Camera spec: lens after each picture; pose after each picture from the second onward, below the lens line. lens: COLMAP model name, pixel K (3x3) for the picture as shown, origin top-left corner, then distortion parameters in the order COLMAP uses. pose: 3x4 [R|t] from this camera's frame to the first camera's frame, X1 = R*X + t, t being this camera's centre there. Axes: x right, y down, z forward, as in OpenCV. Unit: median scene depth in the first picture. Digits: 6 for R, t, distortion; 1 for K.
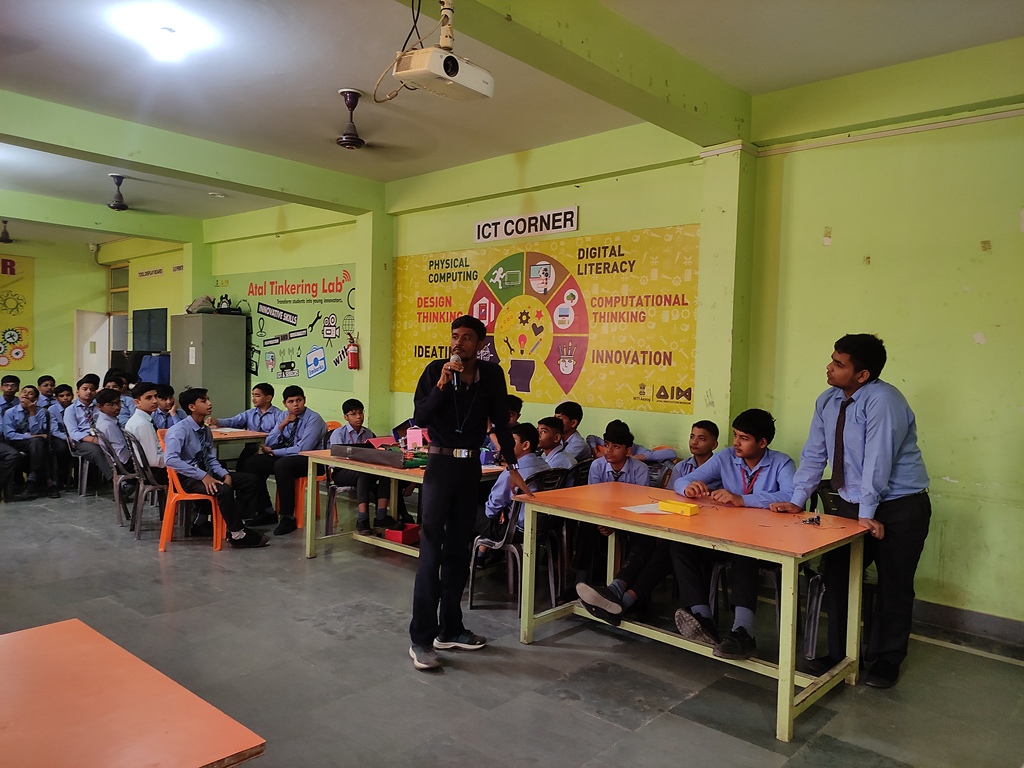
lens RADIAL K [[744.3, 0, 509.5], [0, 744.3, 385.7], [0, 0, 1]] dist [0.057947, -0.047815]
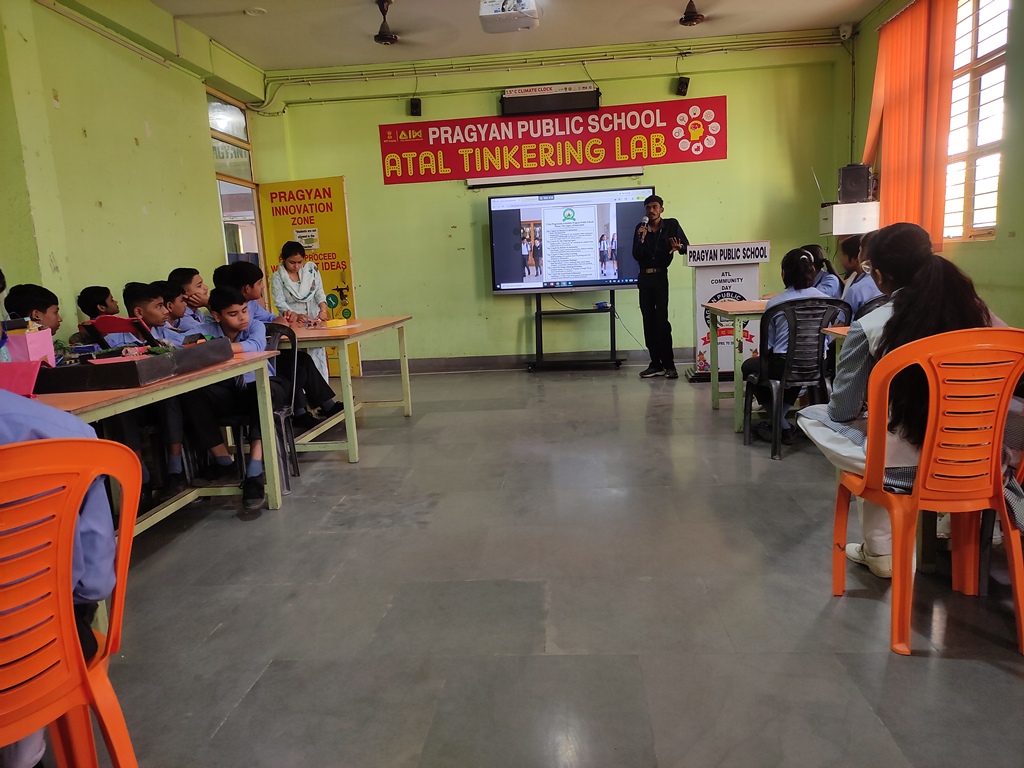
lens RADIAL K [[744.3, 0, 517.3], [0, 744.3, 388.7], [0, 0, 1]] dist [0.057947, -0.047815]
pose [[-0.607332, -0.125222, 0.784517, -0.617751], [0.060845, 0.977267, 0.203092, 0.011404], [-0.792115, 0.171078, -0.585907, 0.891701]]
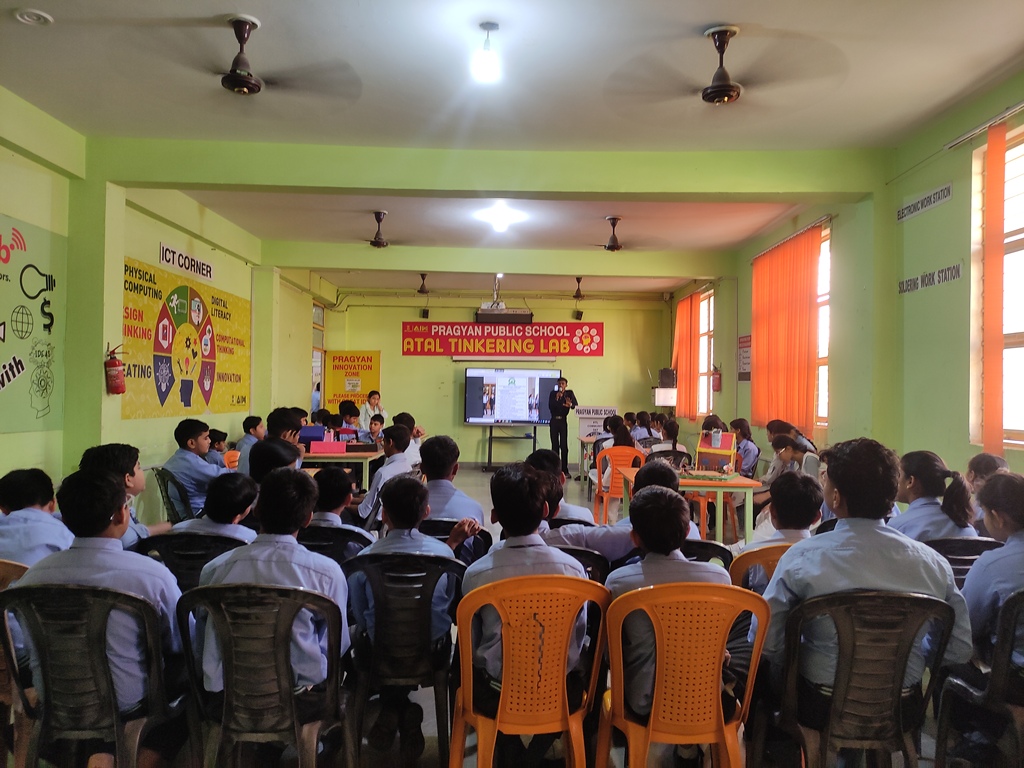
lens RADIAL K [[744.3, 0, 517.2], [0, 744.3, 389.5], [0, 0, 1]] dist [0.057947, -0.047815]
pose [[-0.673634, -0.033433, 0.738309, -1.224348], [-0.008792, 0.999268, 0.037228, -0.069202], [-0.739013, 0.018587, -0.673435, 1.452853]]
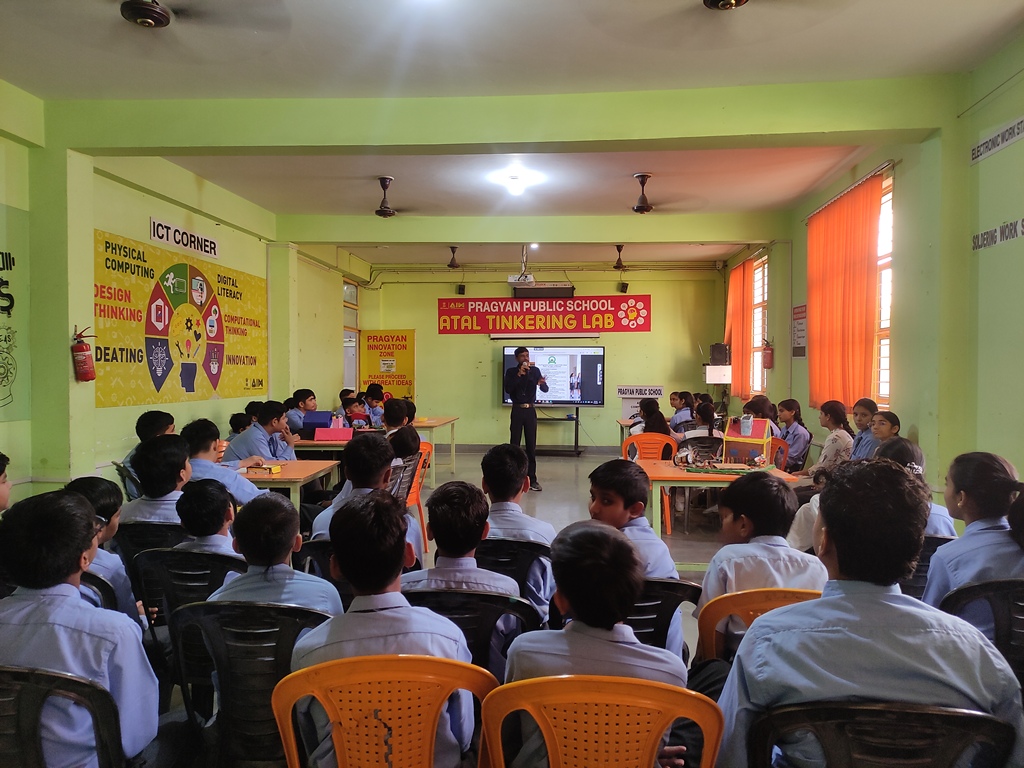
lens RADIAL K [[744.3, 0, 518.7], [0, 744.3, 389.8], [0, 0, 1]] dist [0.057947, -0.047815]
pose [[-0.605533, -0.051109, 0.794178, -1.191899], [0.006174, 0.997604, 0.068909, -0.070656], [-0.795797, 0.046630, -0.603766, 1.325766]]
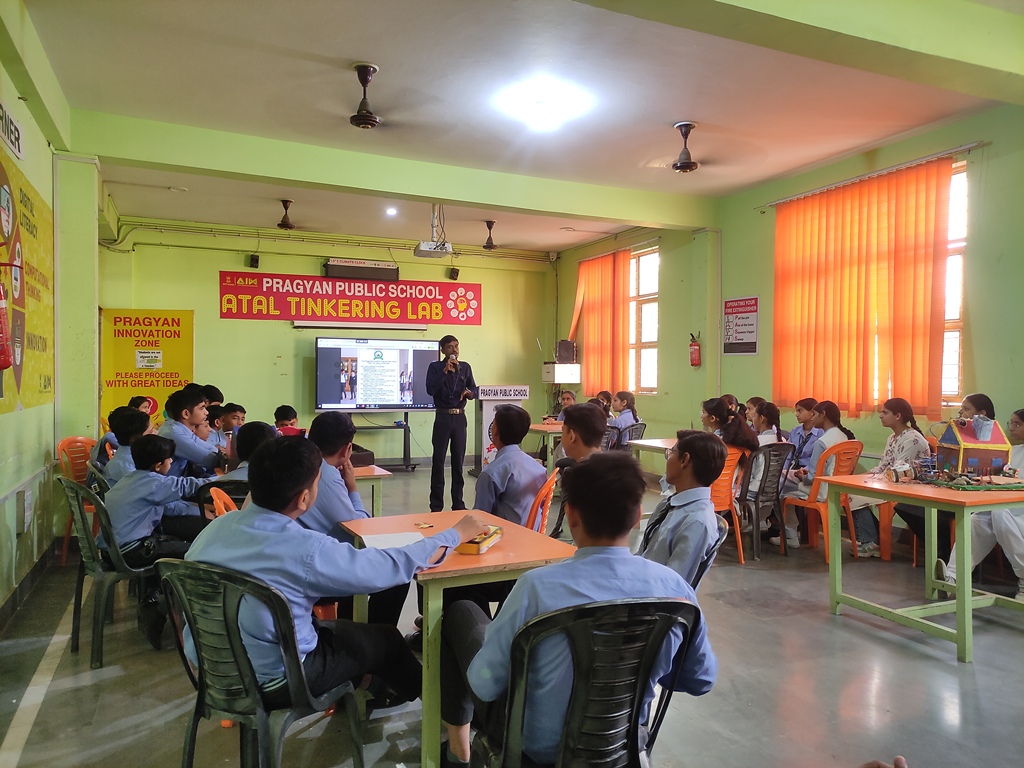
lens RADIAL K [[744.3, 0, 513.9], [0, 744.3, 387.0], [0, 0, 1]] dist [0.057947, -0.047815]
pose [[-0.911213, -0.041028, 0.409887, -0.614194], [-0.019021, 0.998157, 0.057625, -0.043312], [-0.411496, 0.044712, -0.910314, 1.418964]]
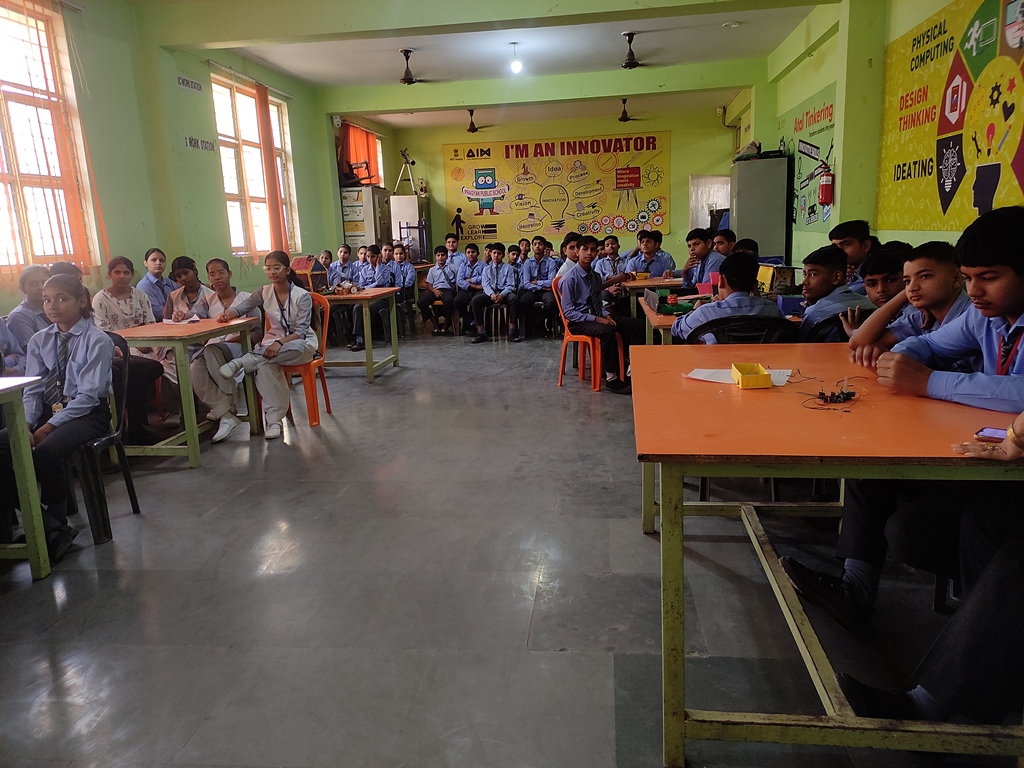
lens RADIAL K [[744.3, 0, 519.0], [0, 744.3, 388.2], [0, 0, 1]] dist [0.057947, -0.047815]
pose [[0.576063, 0.112374, -0.809644, 0.346583], [0.032641, 0.986552, 0.160152, 0.039226], [0.816753, -0.118685, 0.564648, 0.284301]]
